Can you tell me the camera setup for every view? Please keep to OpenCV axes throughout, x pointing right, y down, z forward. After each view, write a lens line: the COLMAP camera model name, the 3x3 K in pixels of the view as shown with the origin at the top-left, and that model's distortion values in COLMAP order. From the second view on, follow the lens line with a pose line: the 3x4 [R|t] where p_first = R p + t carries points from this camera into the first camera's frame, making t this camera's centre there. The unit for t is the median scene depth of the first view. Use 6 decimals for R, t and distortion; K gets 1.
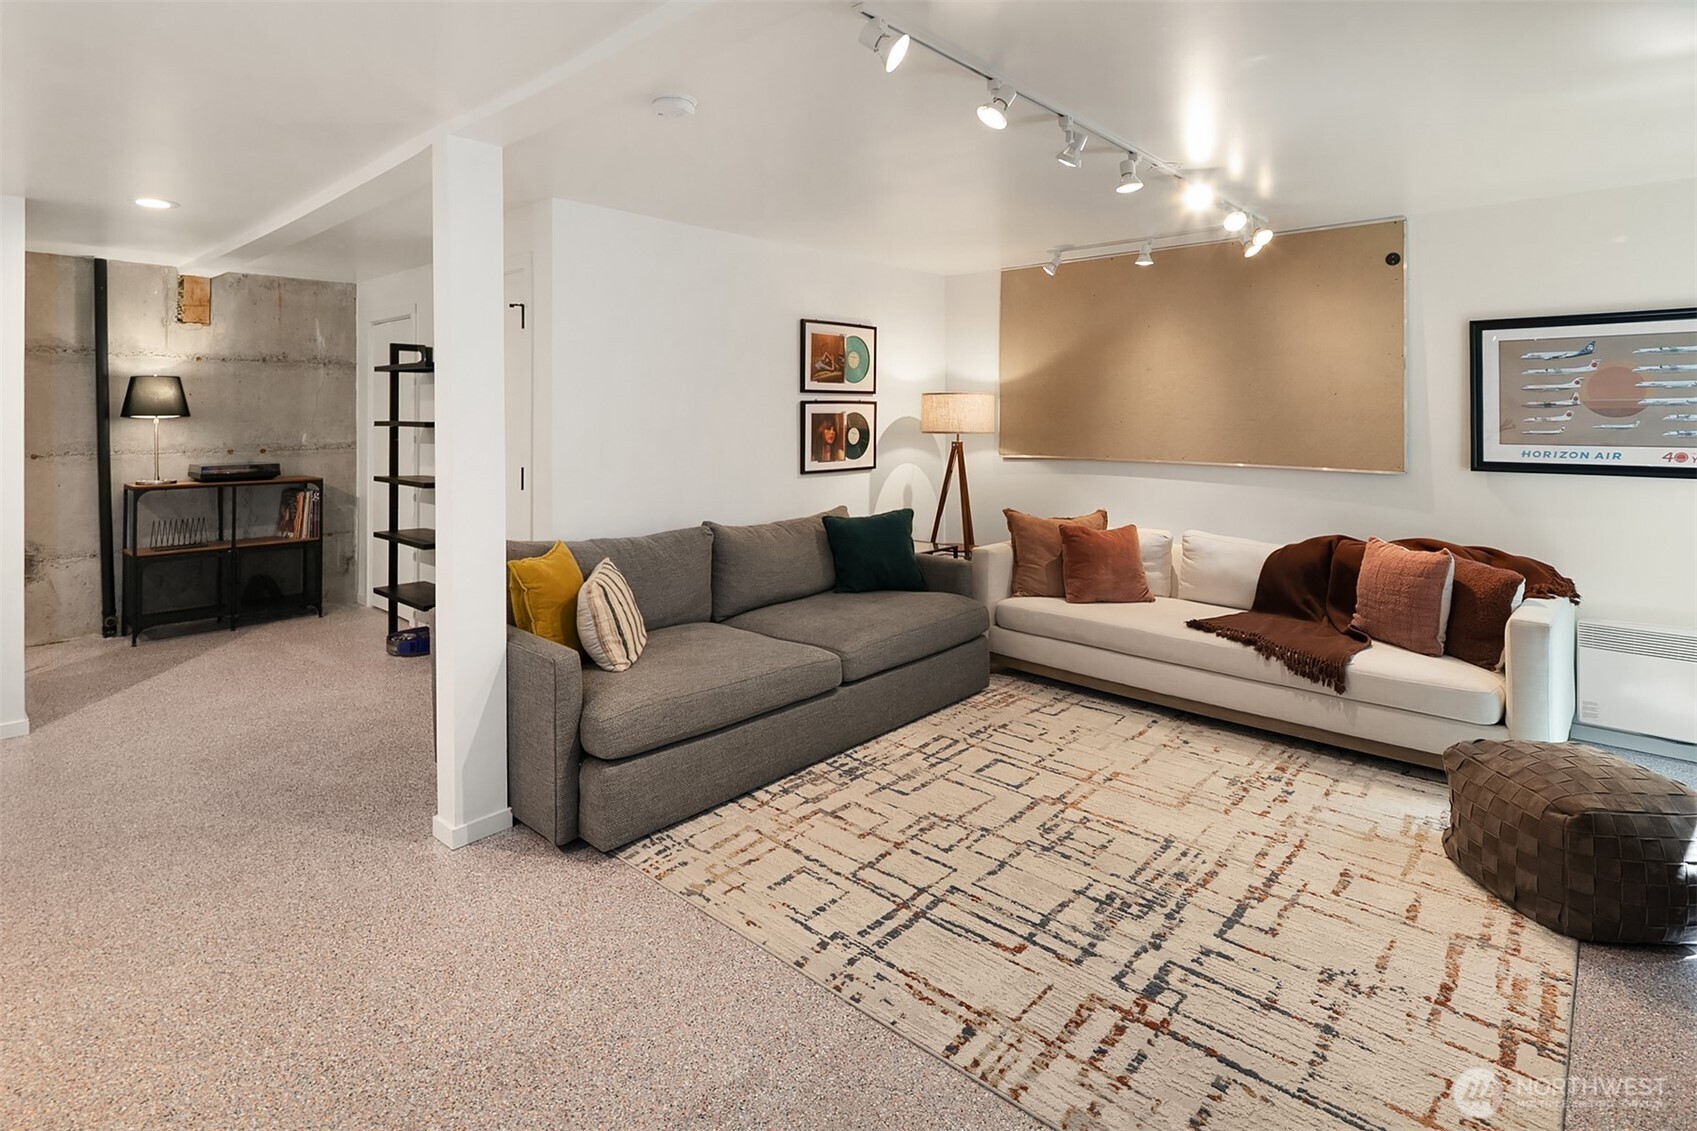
lens RADIAL K [[835.9, 0, 850.2], [0, 835.9, 440.2], [0, 0, 1]] dist [0.020847, -0.015525]
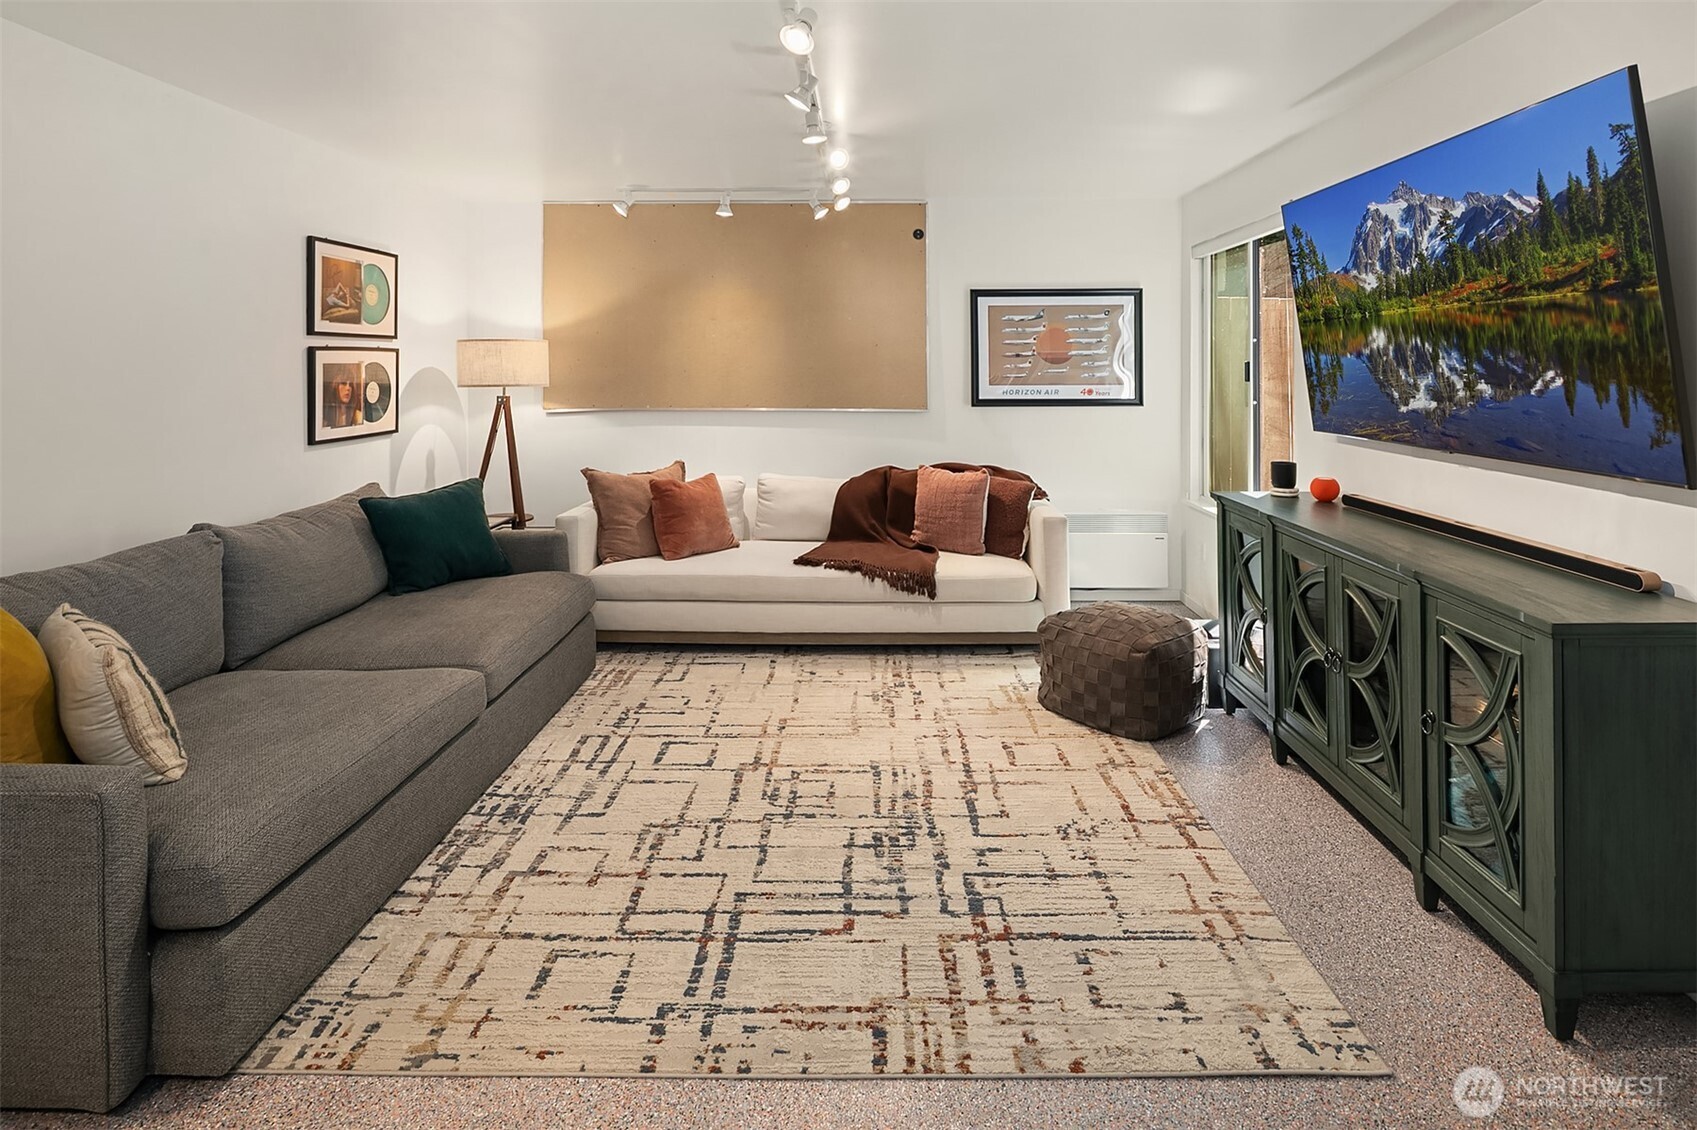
lens RADIAL K [[837.6, 0, 848.8], [0, 837.6, 386.8], [0, 0, 1]] dist [0.002880, -0.002425]
pose [[0.756295, -0.021661, 0.653872, -0.267429], [0.023761, 0.999702, 0.005634, -0.006144], [-0.653799, 0.011276, 0.756584, 0.182177]]
